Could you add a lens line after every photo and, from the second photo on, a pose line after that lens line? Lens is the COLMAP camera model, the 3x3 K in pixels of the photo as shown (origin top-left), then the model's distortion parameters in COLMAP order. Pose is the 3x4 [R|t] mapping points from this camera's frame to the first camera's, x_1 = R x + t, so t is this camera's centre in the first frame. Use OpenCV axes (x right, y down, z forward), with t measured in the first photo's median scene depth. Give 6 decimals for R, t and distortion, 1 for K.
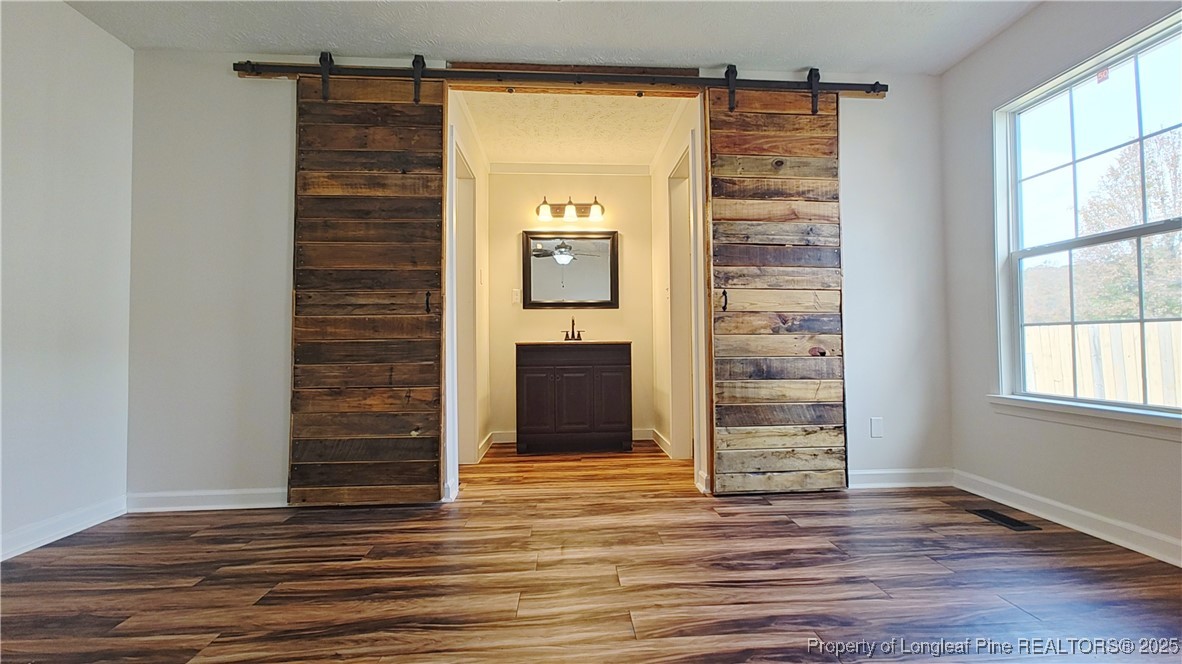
lens RADIAL K [[491.1, 0, 599.6], [0, 491.1, 329.6], [0, 0, 1]] dist [-0.016506, 0.018364]
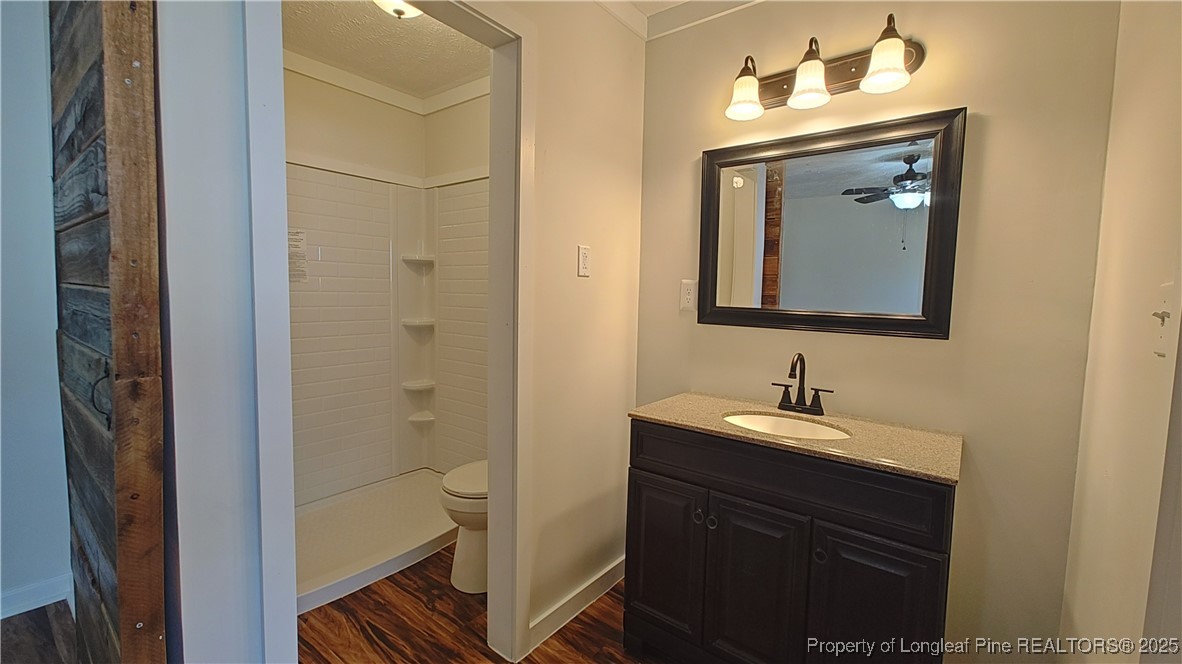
lens RADIAL K [[491.1, 0, 599.6], [0, 491.1, 329.6], [0, 0, 1]] dist [-0.016506, 0.018364]
pose [[0.748154, 0.084376, -0.658138, 0.082662], [-0.019370, 0.994236, 0.105446, -0.083558], [0.663242, -0.066142, 0.745477, 0.587820]]
